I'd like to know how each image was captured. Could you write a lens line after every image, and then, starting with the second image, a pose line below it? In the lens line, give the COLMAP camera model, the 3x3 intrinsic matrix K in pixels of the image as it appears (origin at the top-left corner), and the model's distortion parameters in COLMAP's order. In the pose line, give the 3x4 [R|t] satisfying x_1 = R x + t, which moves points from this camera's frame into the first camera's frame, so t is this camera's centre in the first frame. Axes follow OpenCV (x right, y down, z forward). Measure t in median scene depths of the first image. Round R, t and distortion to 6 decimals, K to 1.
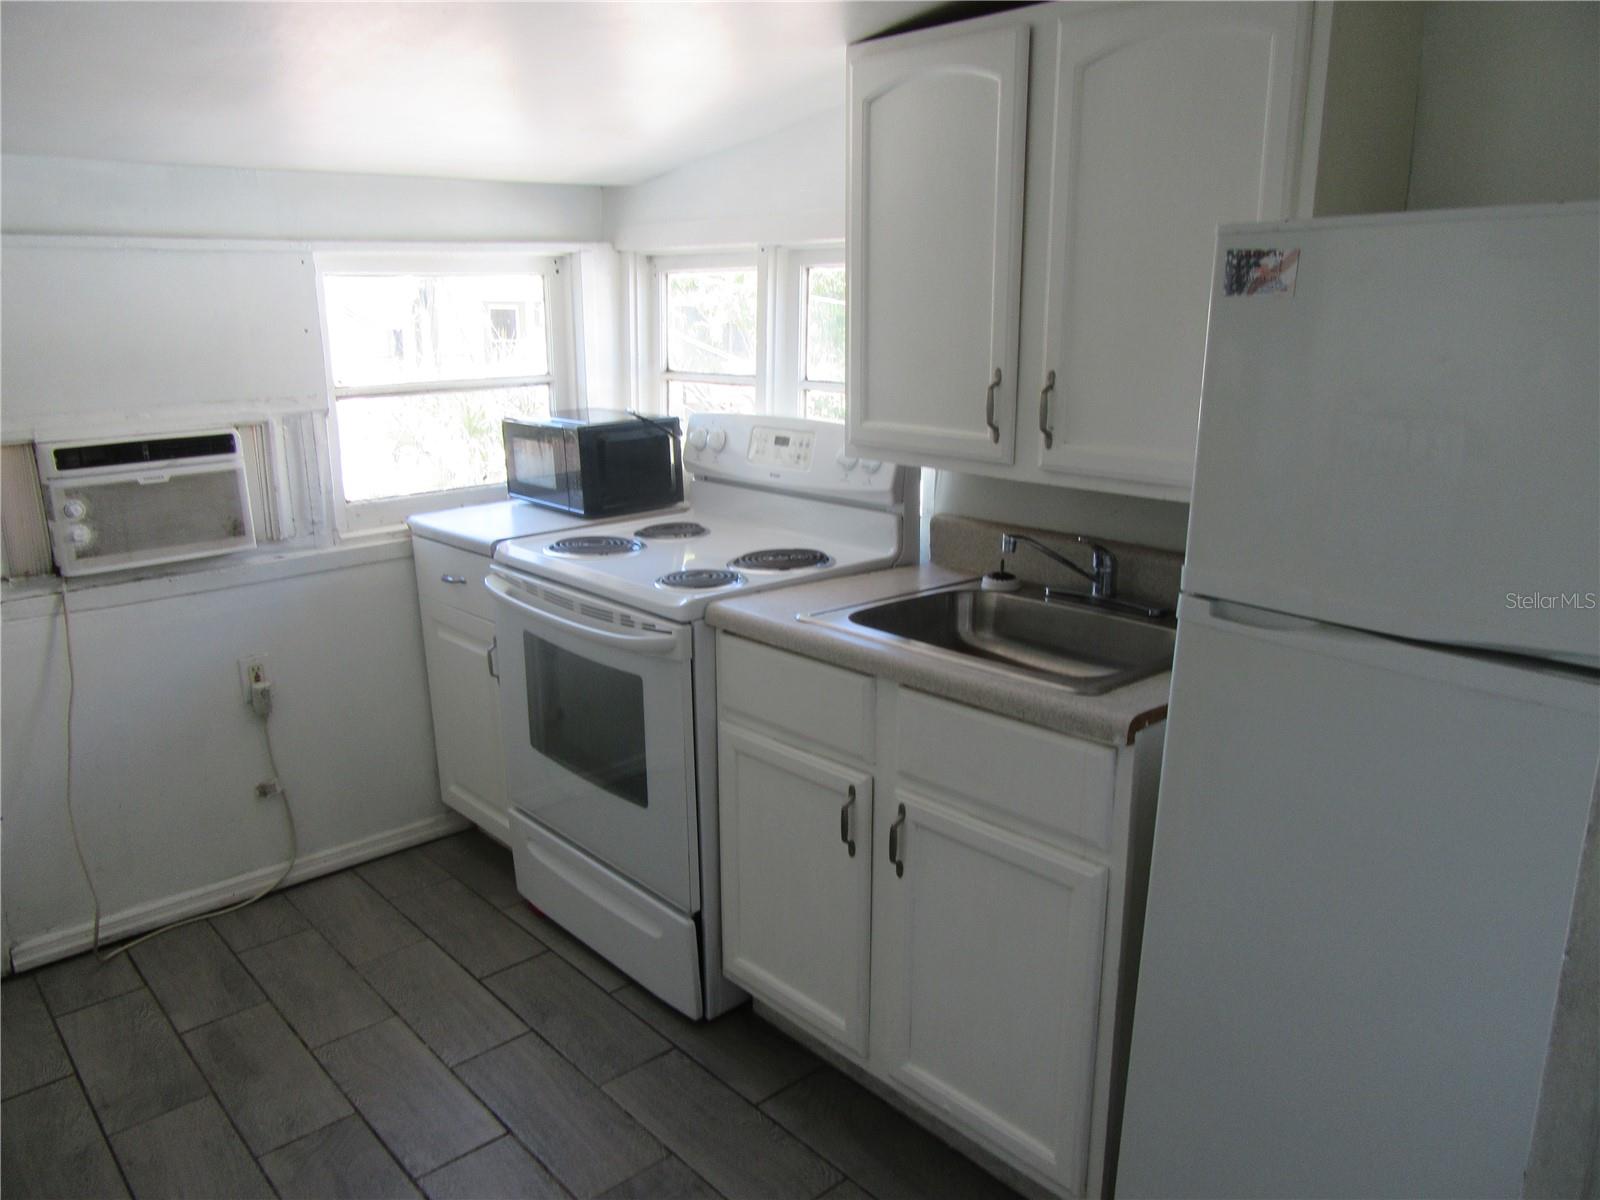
lens RADIAL K [[1195.9, 0, 802.5], [0, 1195.9, 596.5], [0, 0, 1]] dist [-0.008873, 0.001496]
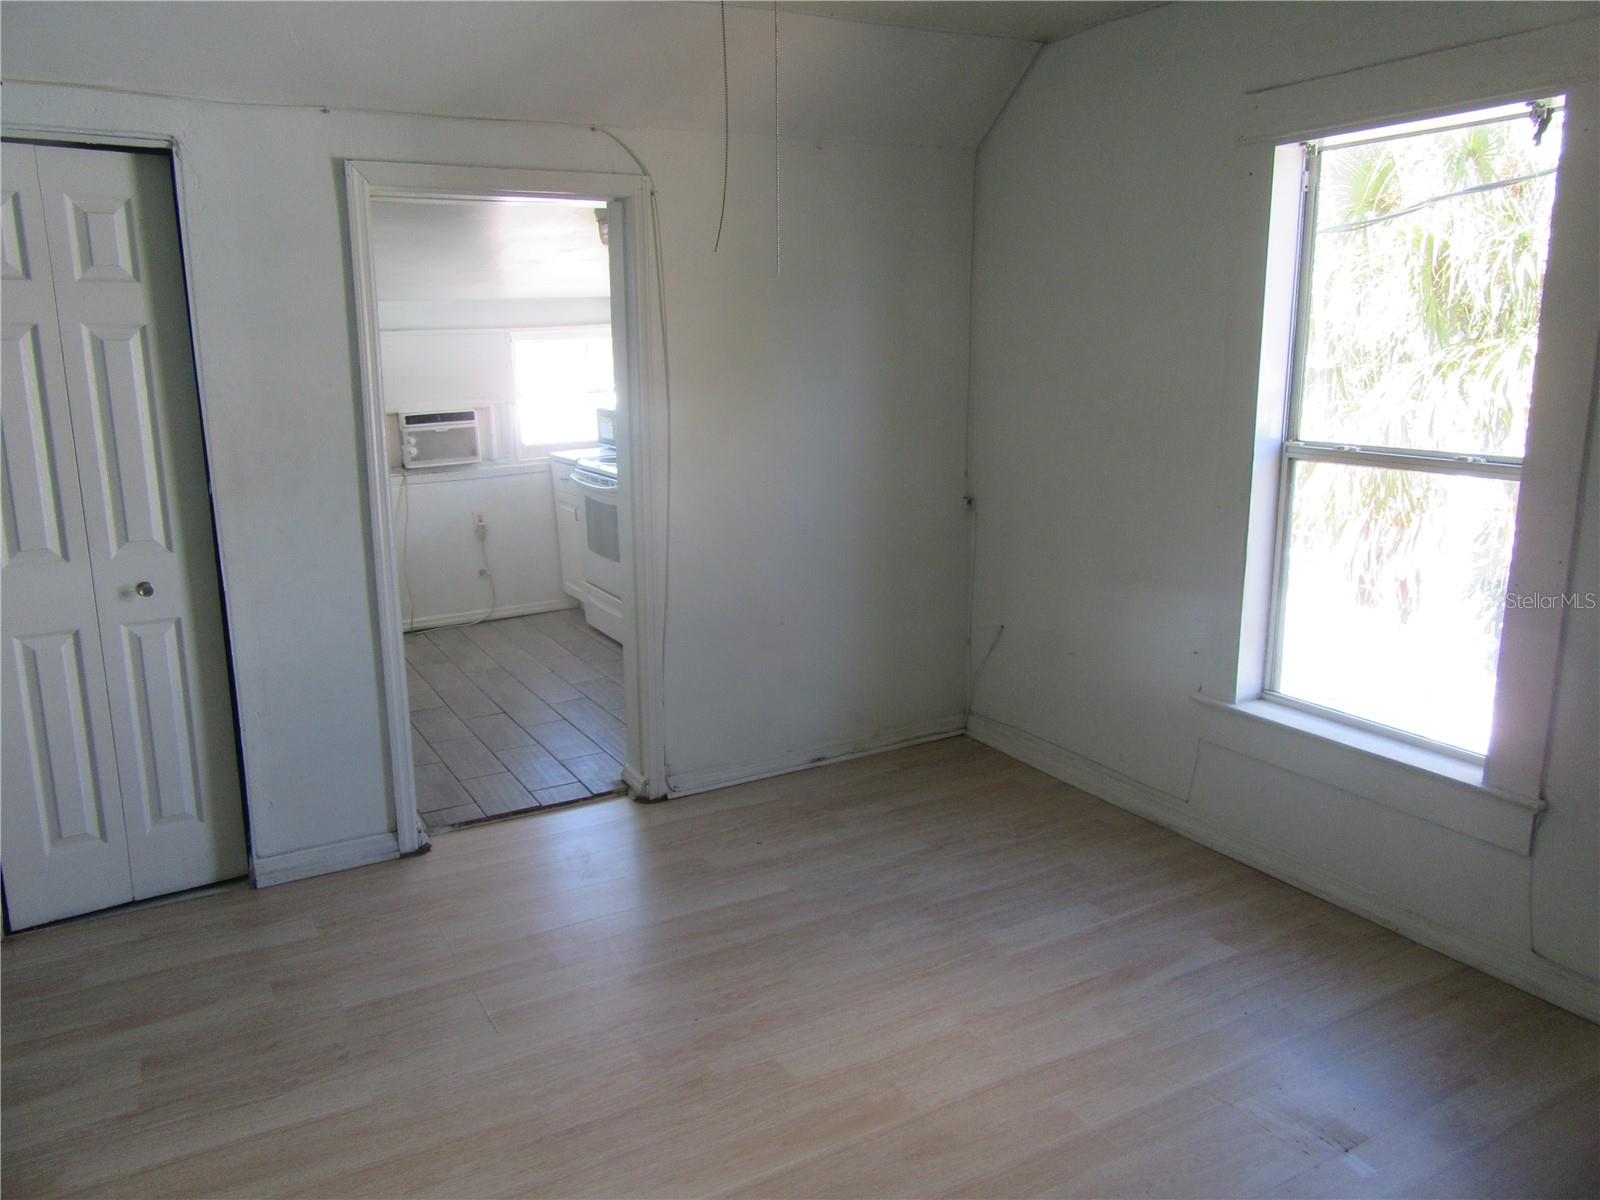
lens RADIAL K [[1195.9, 0, 802.1], [0, 1195.9, 602.4], [0, 0, 1]] dist [-0.008873, 0.001496]
pose [[0.977051, 0.035191, -0.210078, 0.699806], [-0.037900, 0.999242, -0.008883, 0.249127], [0.209606, 0.016641, 0.977644, -1.223920]]
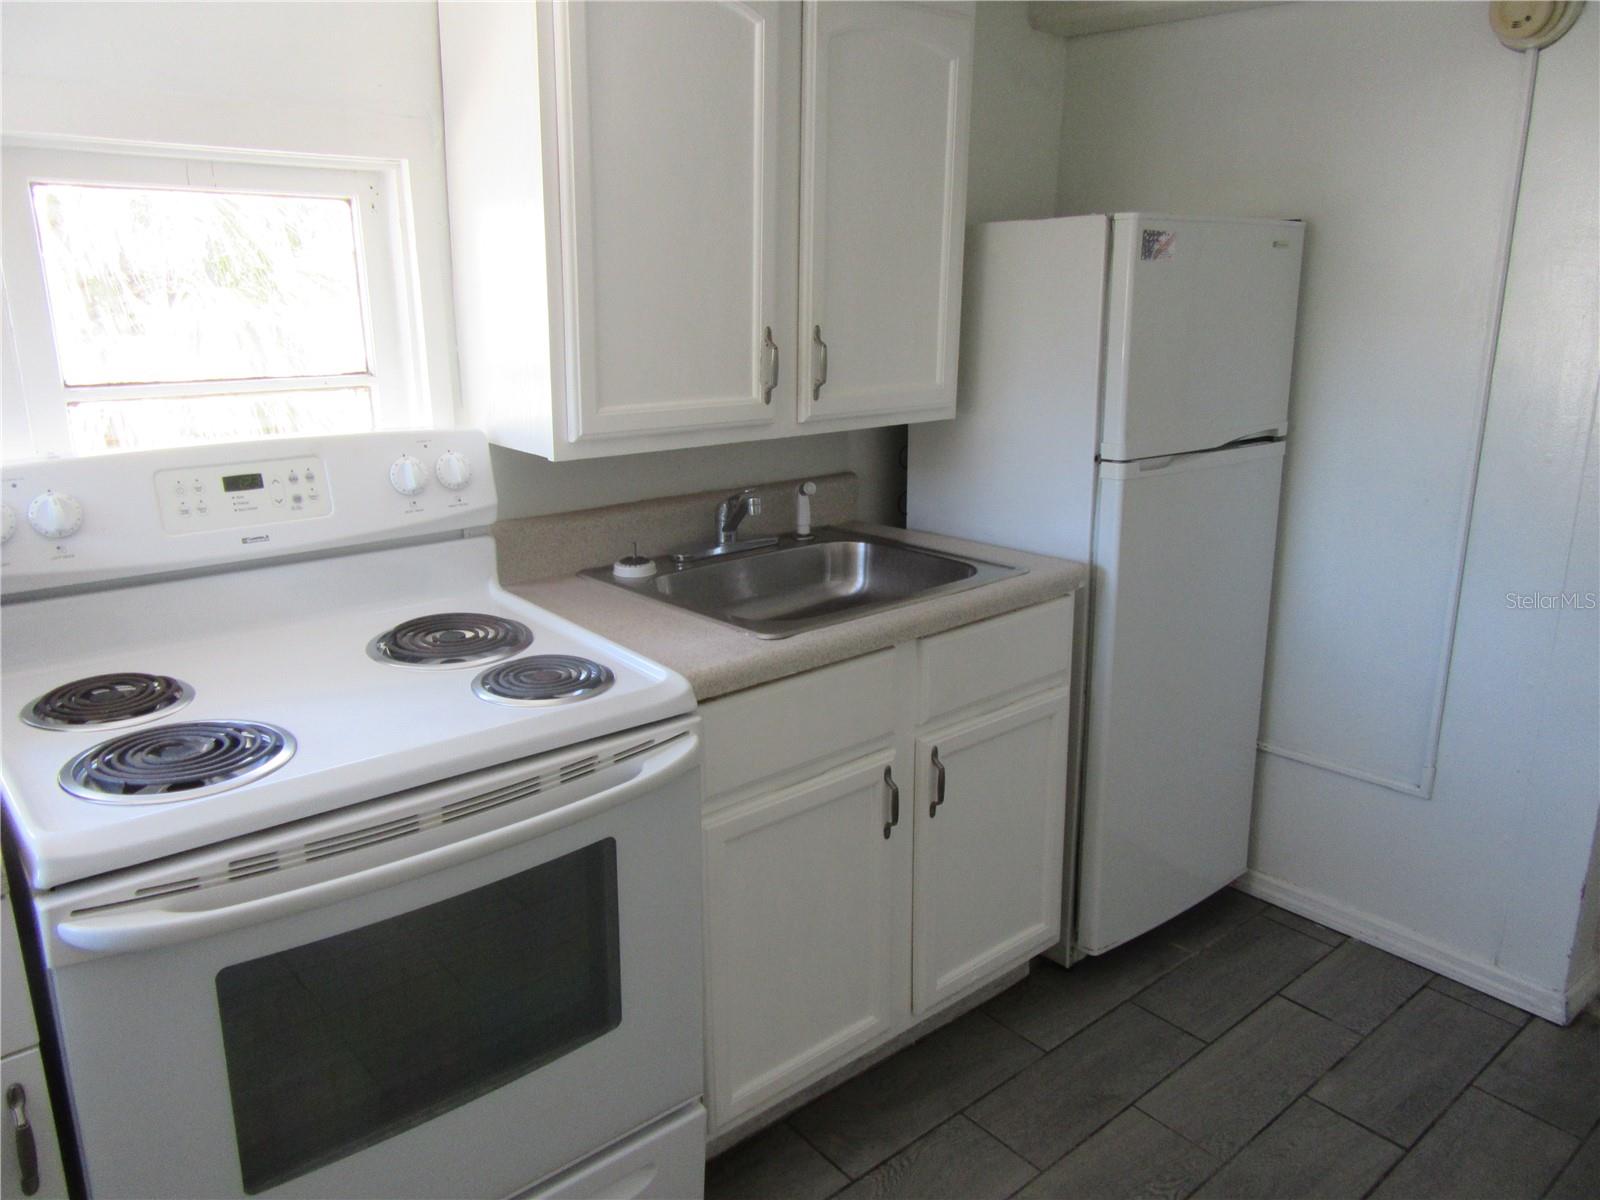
lens RADIAL K [[1195.9, 0, 804.6], [0, 1195.9, 595.4], [0, 0, 1]] dist [-0.008873, 0.001496]
pose [[0.010064, -0.266182, 0.963870, -0.649335], [0.225511, 0.939691, 0.257150, -0.178546], [-0.974189, 0.214776, 0.069484, 0.741125]]
